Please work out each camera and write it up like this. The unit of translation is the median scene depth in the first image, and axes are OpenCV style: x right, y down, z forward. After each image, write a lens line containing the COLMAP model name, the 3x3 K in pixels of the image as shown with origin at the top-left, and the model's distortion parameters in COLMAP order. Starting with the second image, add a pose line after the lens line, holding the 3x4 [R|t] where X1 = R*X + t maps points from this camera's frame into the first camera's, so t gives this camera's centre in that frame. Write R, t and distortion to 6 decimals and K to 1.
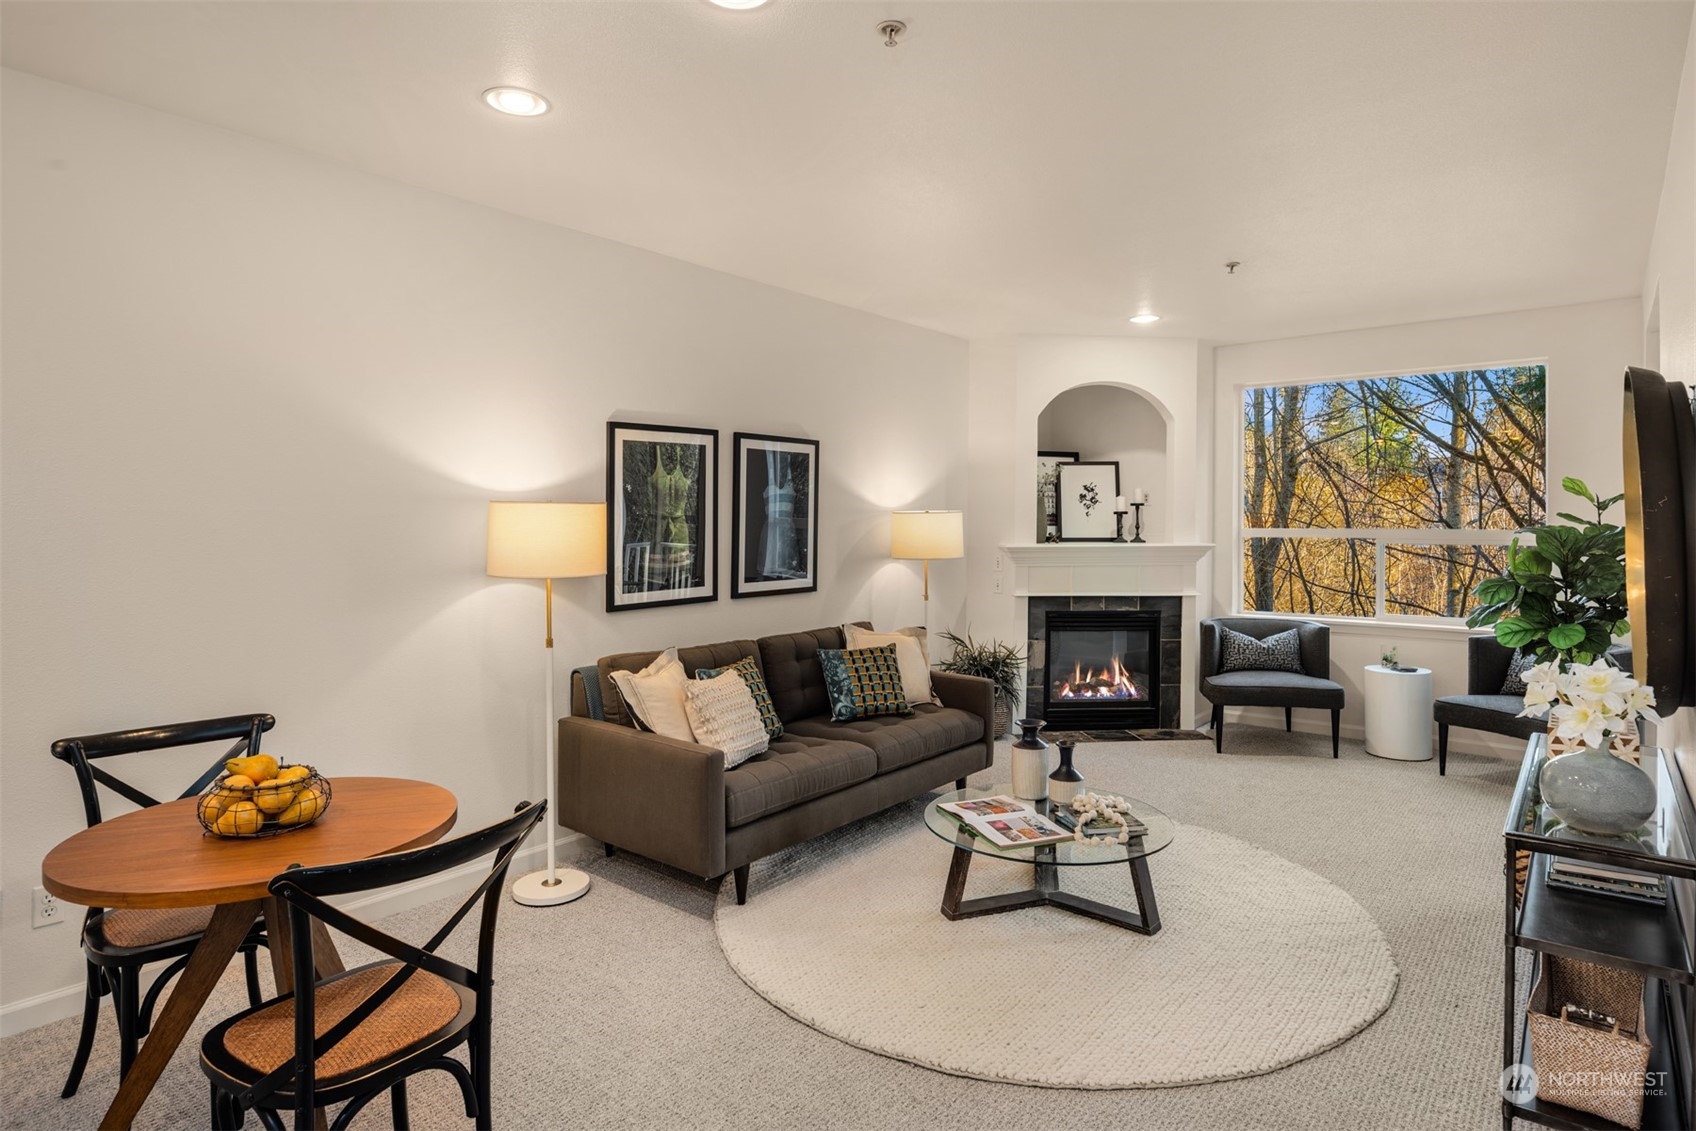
lens RADIAL K [[923.1, 0, 857.6], [0, 923.1, 510.6], [0, 0, 1]] dist [-0.004079, -0.005080]
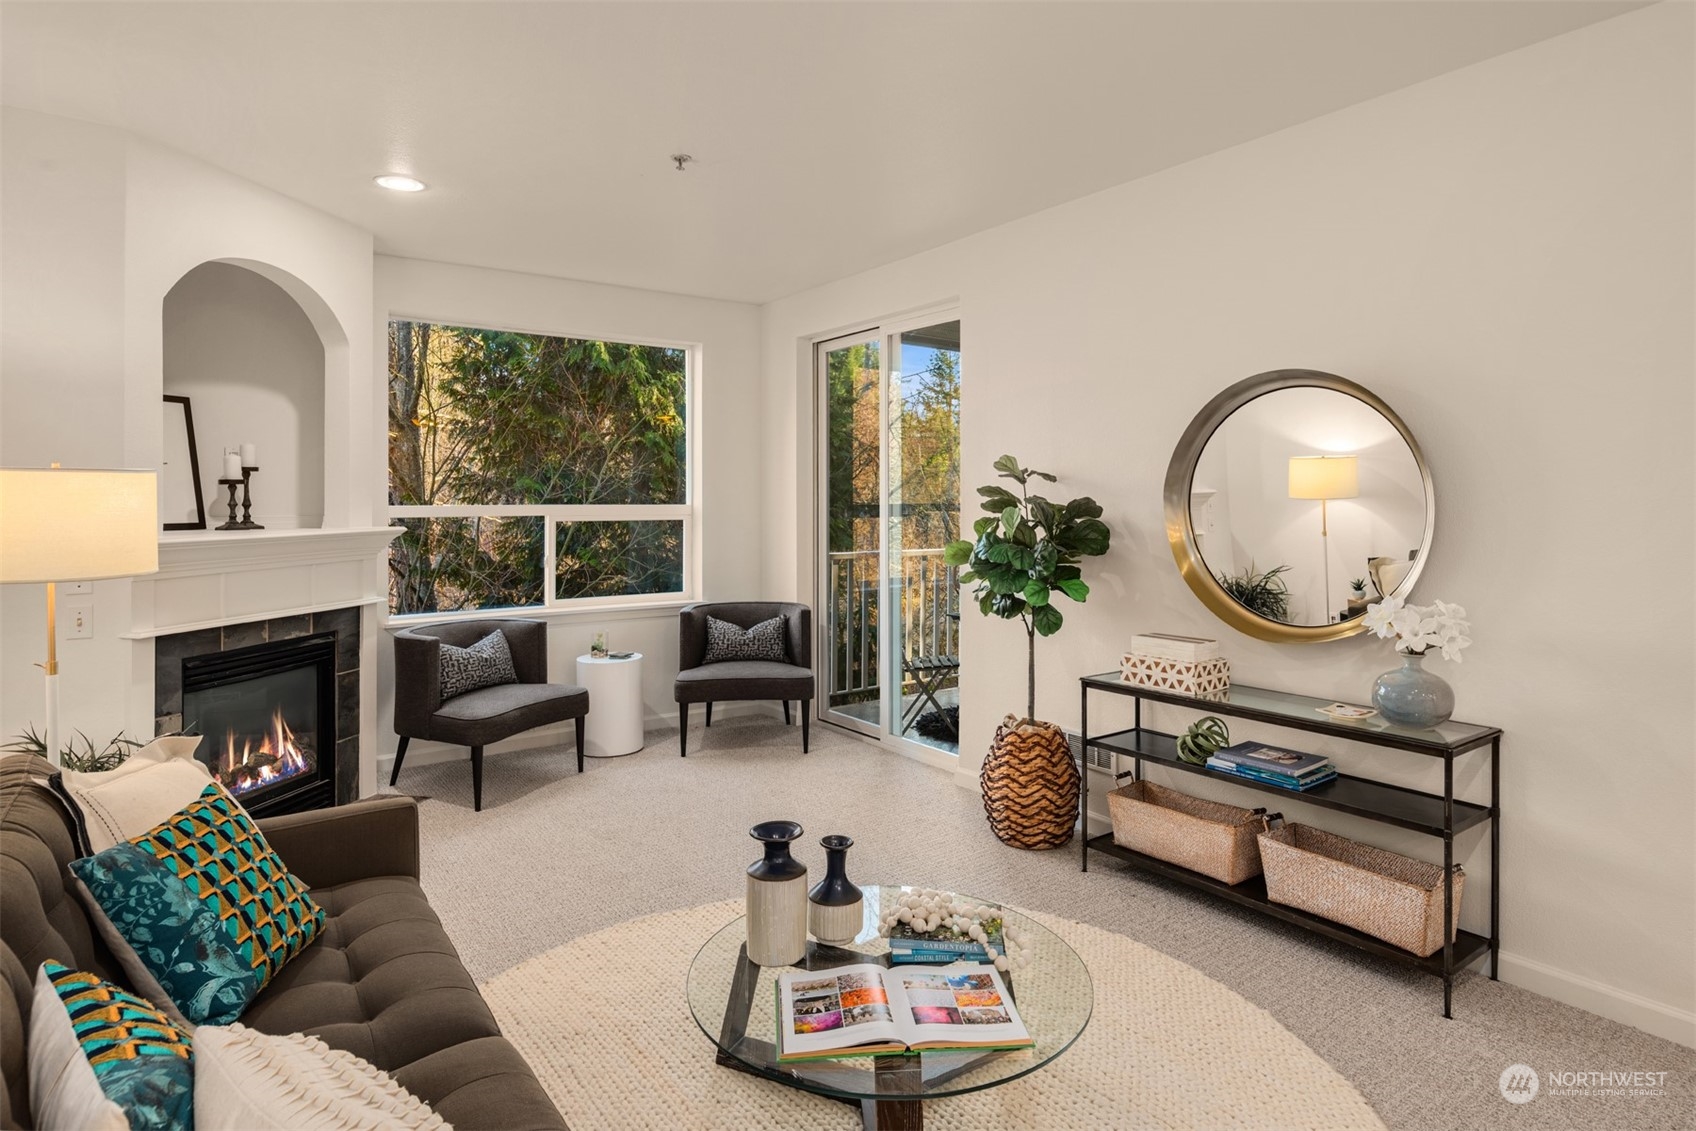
lens RADIAL K [[923.1, 0, 858.7], [0, 923.1, 507.1], [0, 0, 1]] dist [-0.004079, -0.005080]
pose [[0.265683, -0.006925, 0.964035, -0.263735], [-0.008582, 0.999918, 0.009548, 0.012824], [-0.964022, -0.010810, 0.265602, 0.578102]]
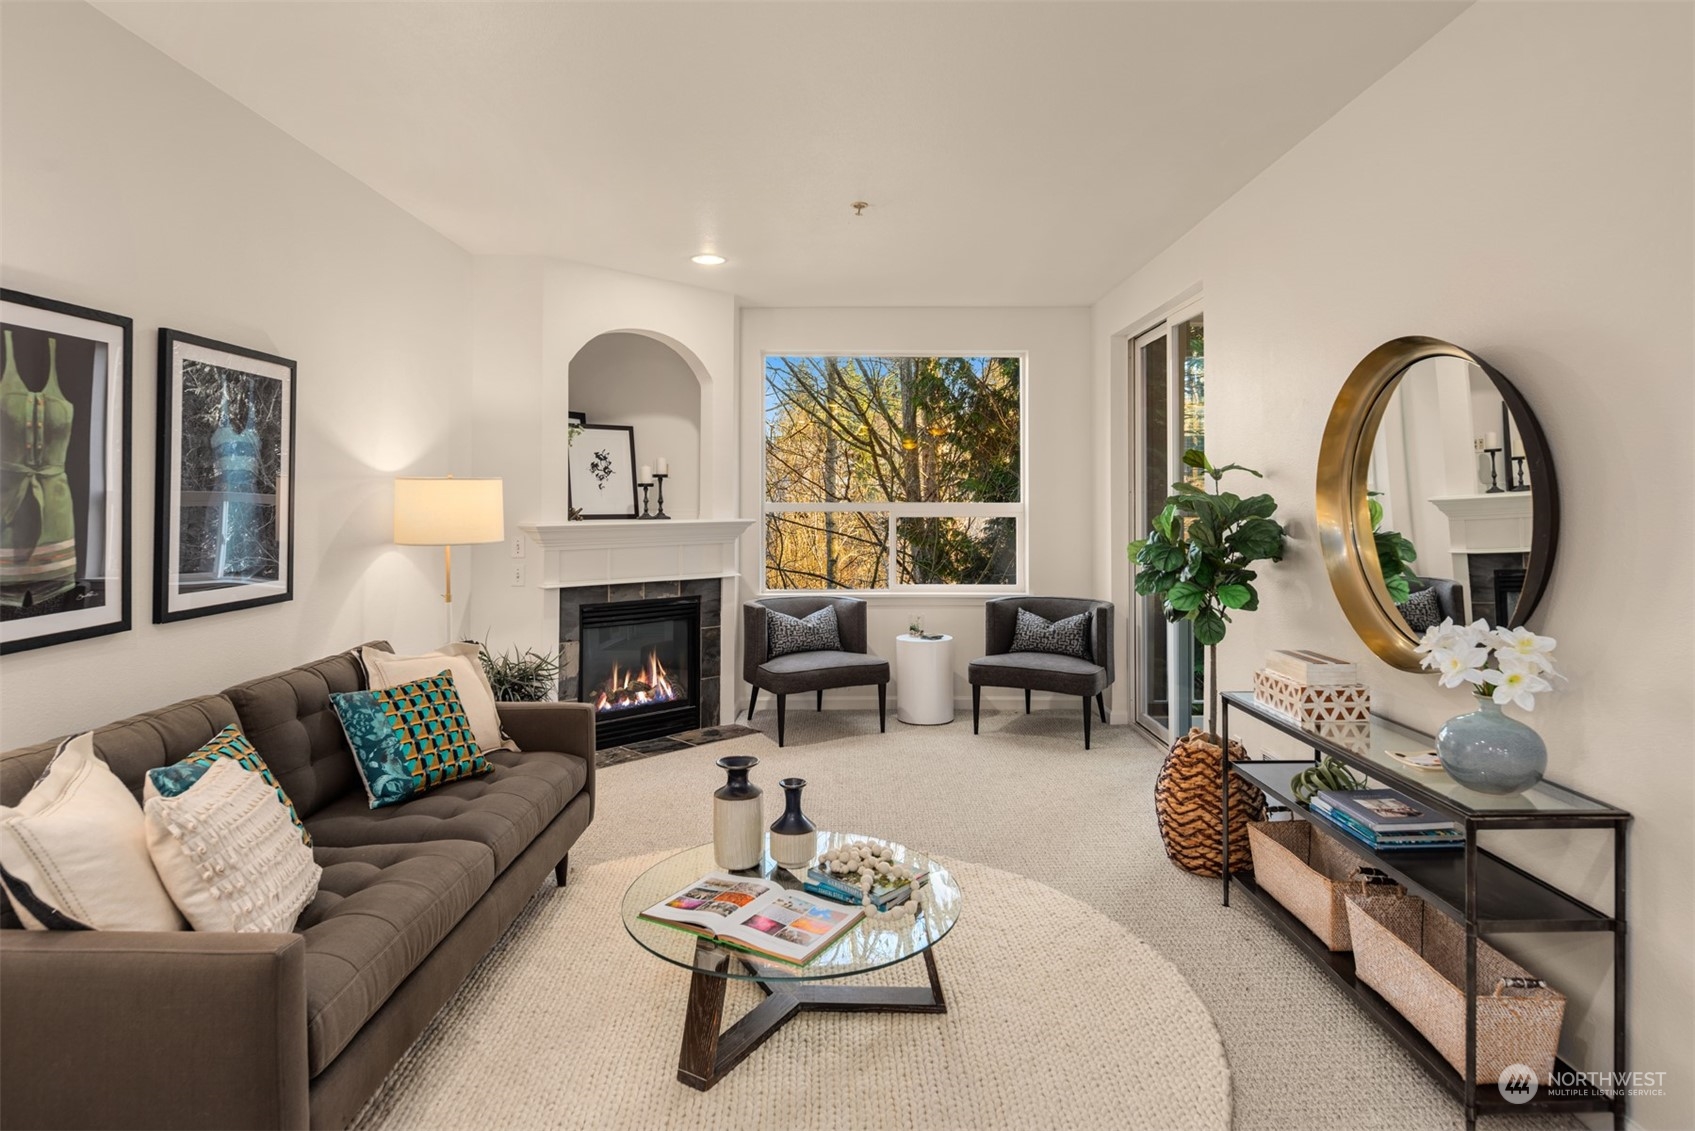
lens RADIAL K [[922.5, 0, 857.1], [0, 922.5, 497.0], [0, 0, 1]] dist [-0.004079, -0.005080]
pose [[0.773227, 0.003360, 0.634120, -0.147864], [-0.007203, 0.999968, 0.003485, 0.012293], [-0.634088, -0.007263, 0.773227, 0.274287]]
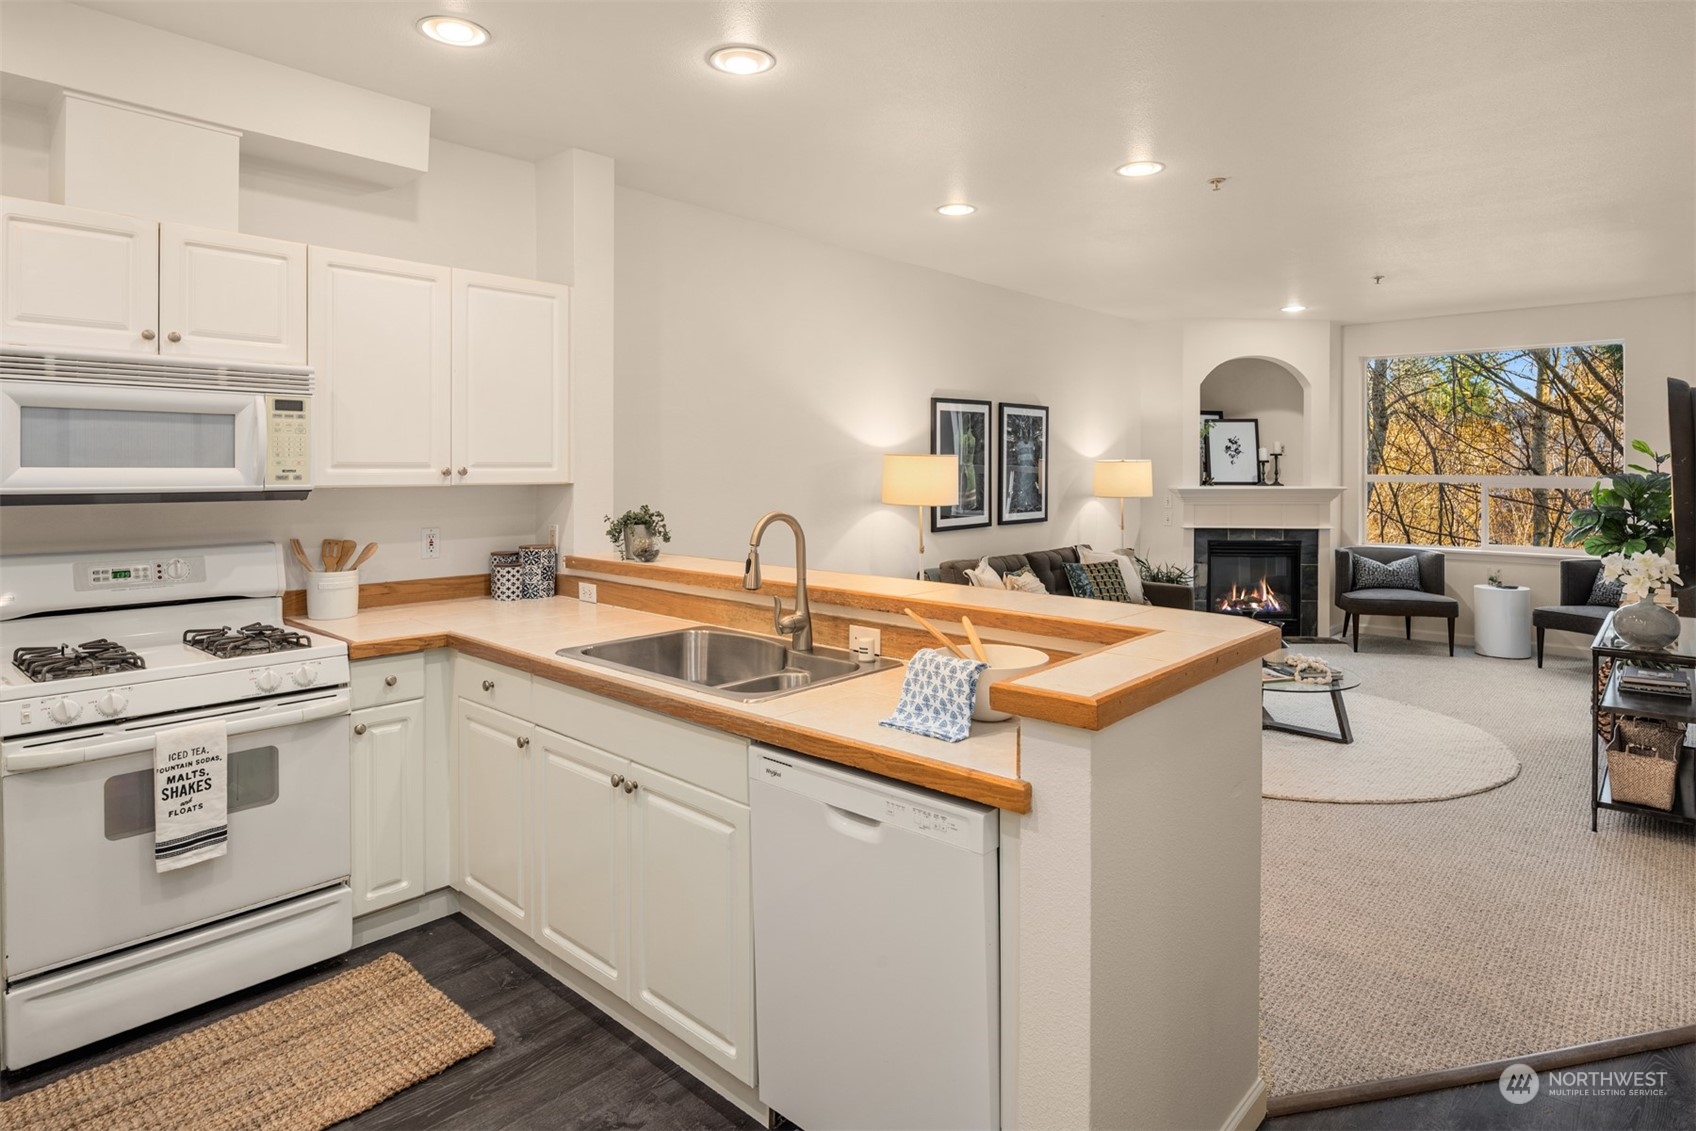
lens RADIAL K [[923.1, 0, 859.4], [0, 923.1, 446.9], [0, 0, 1]] dist [-0.004079, -0.005080]
pose [[0.998359, 0.001764, -0.057234, -0.242225], [-0.002293, 0.999955, -0.009171, -0.006077], [0.057216, 0.009287, 0.998319, -0.340851]]
